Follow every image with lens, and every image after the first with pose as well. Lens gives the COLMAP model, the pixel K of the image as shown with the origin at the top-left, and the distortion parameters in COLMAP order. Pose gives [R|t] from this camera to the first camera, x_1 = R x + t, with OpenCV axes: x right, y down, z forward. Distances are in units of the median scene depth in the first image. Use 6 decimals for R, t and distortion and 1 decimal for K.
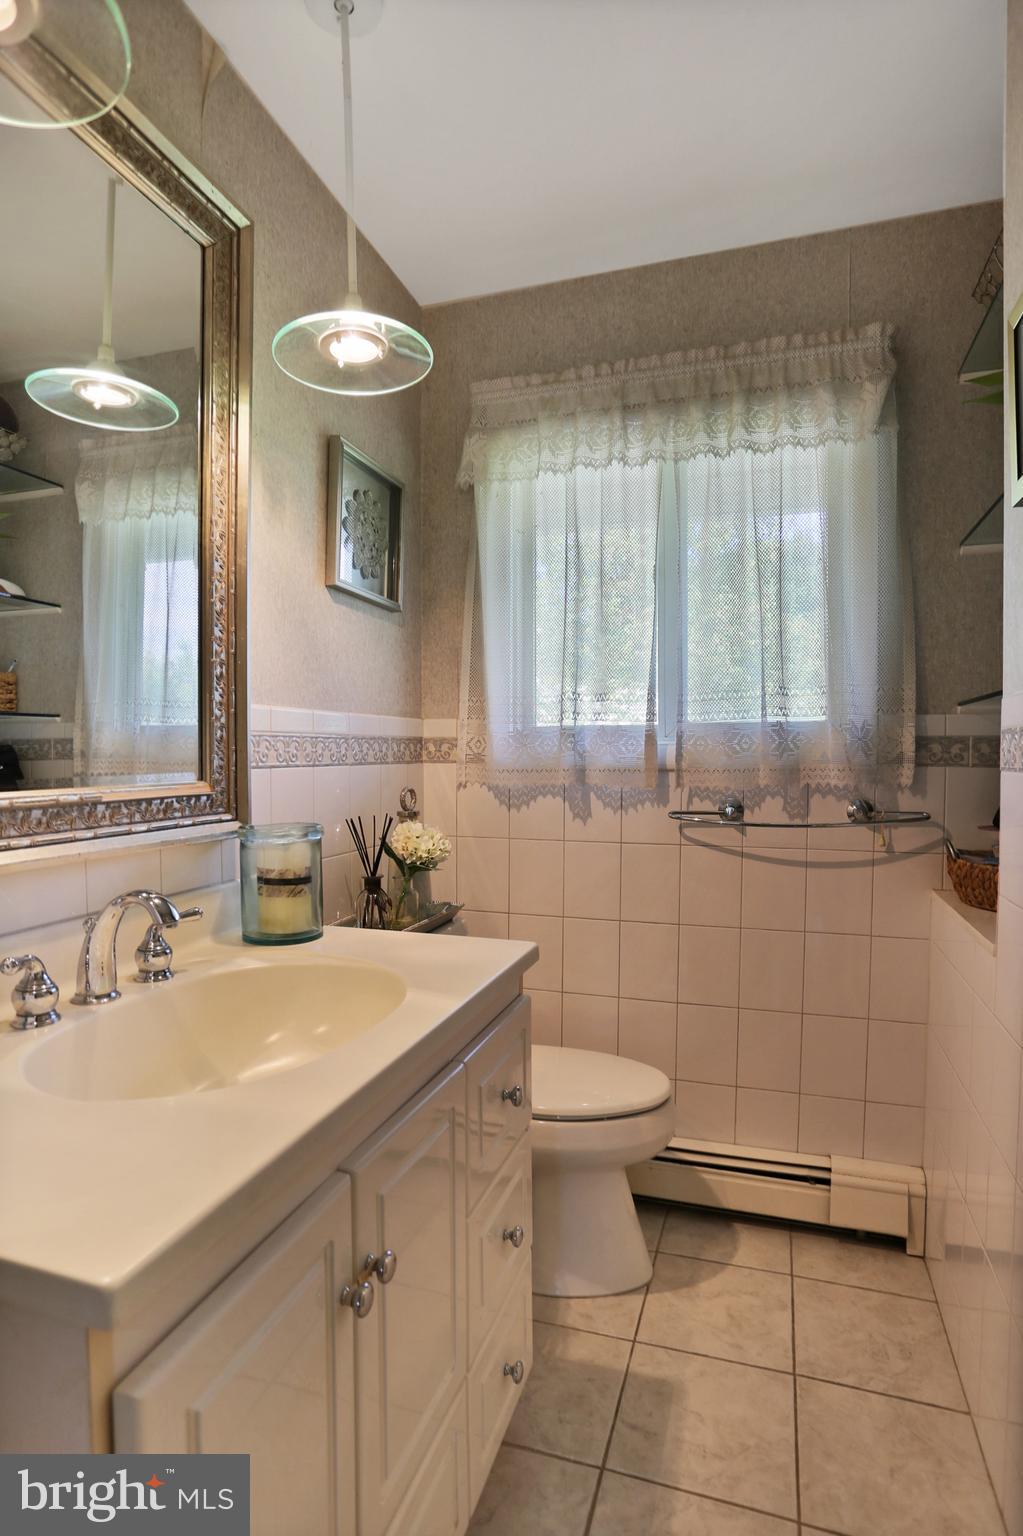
lens RADIAL K [[797.7, 0, 562.0], [0, 797.7, 784.5], [0, 0, 1]] dist [-0.063460, 0.044312]
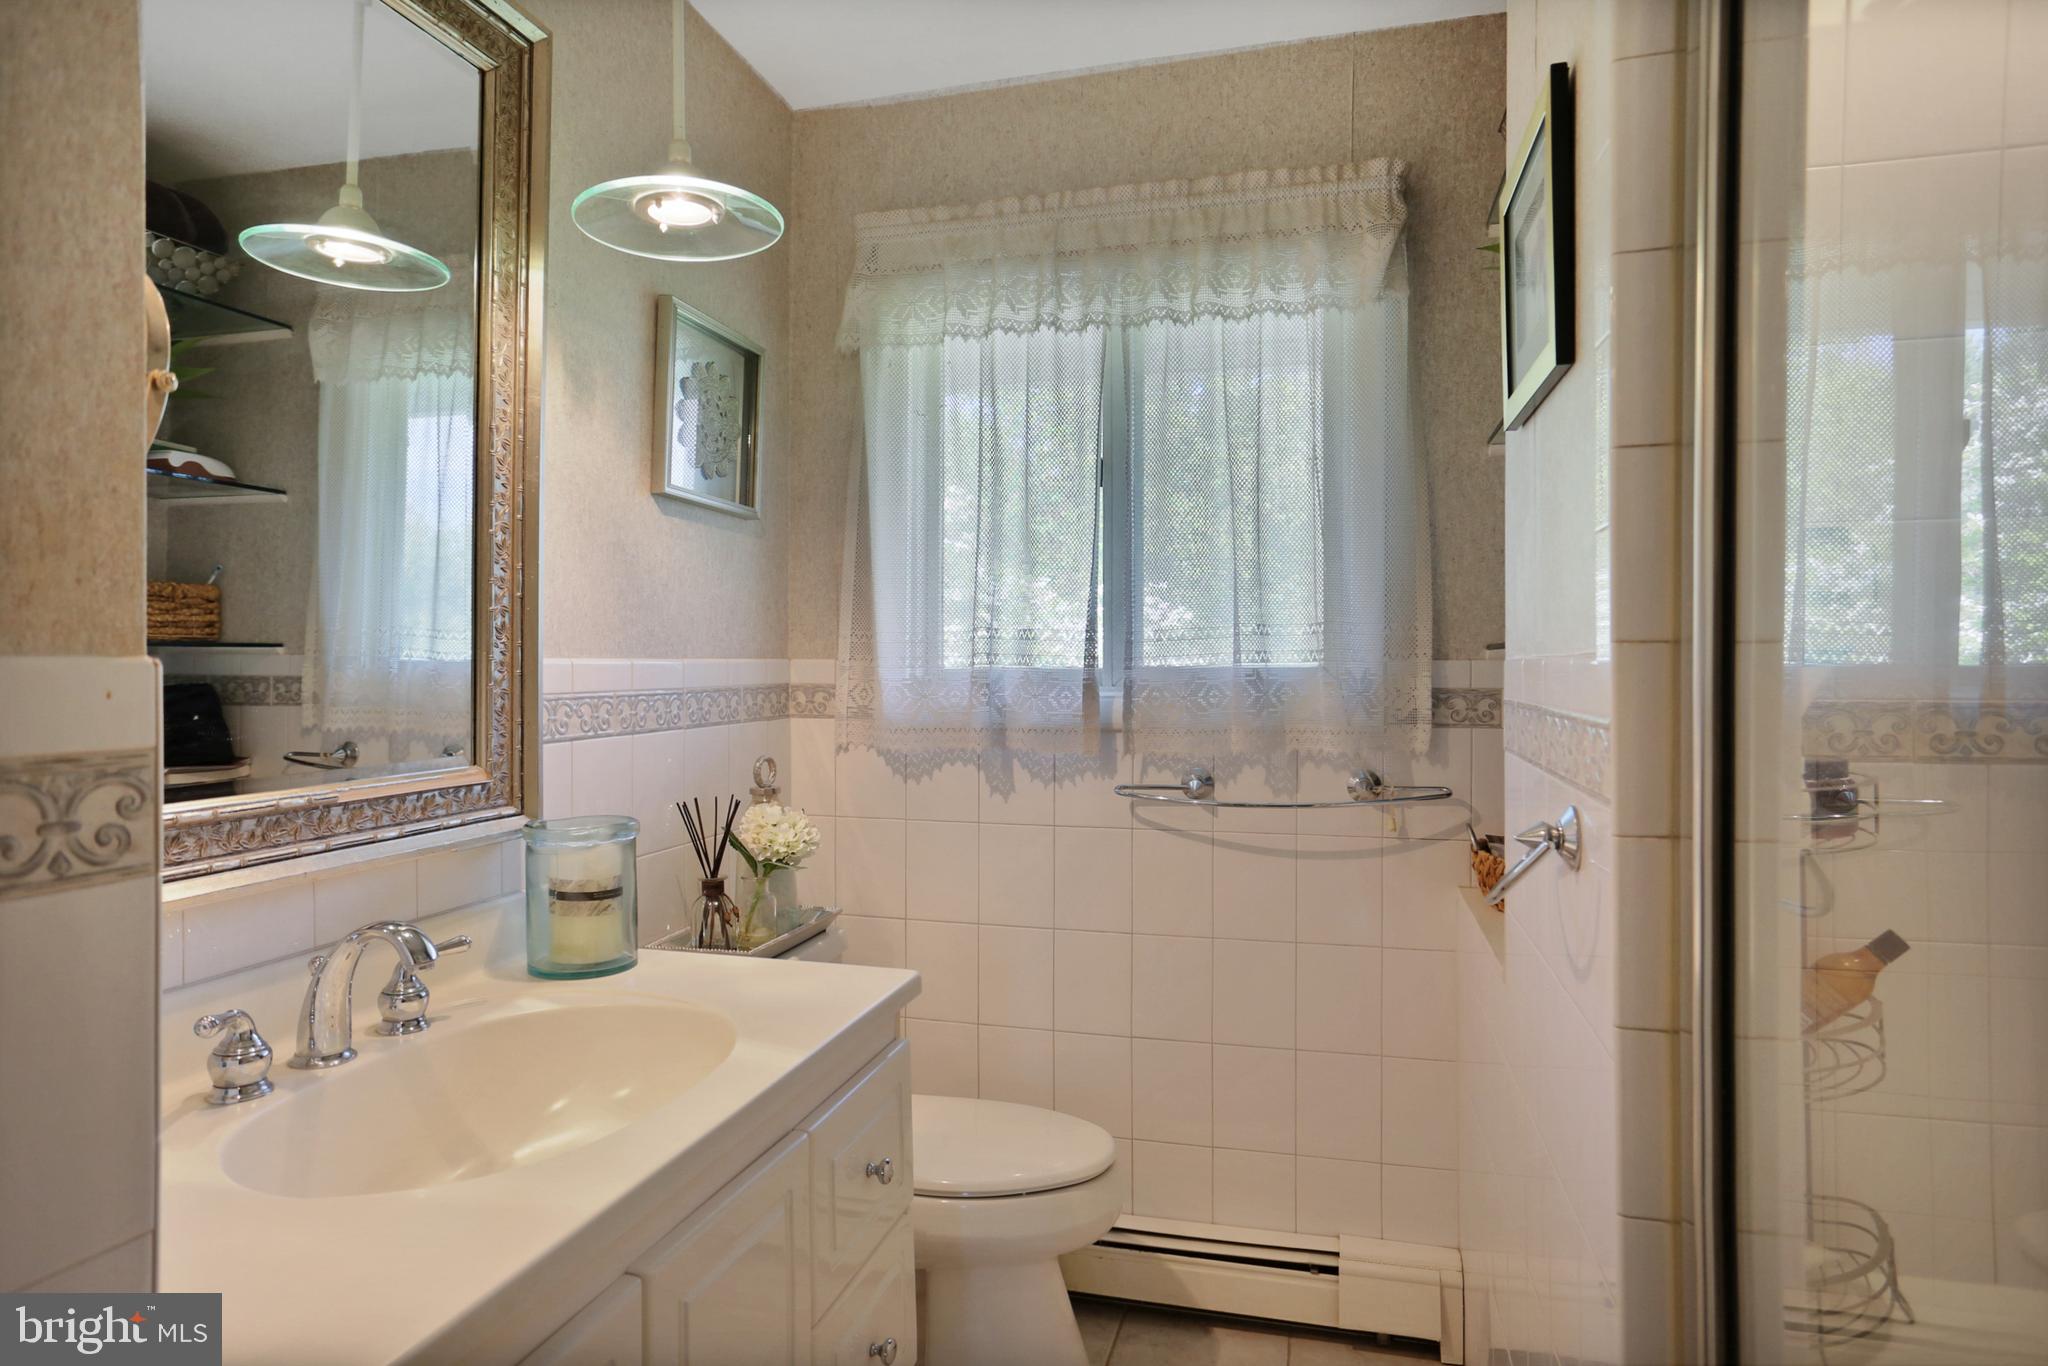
lens RADIAL K [[1138.1, 0, 1102.8], [0, 1138.1, 690.3], [0, 0, 1]] dist [-0.072061, 0.060558]
pose [[0.997984, 0.004533, 0.063312, 0.055607], [-0.003620, 0.999888, -0.014524, -0.042410], [-0.063370, 0.014265, 0.997888, -0.084112]]
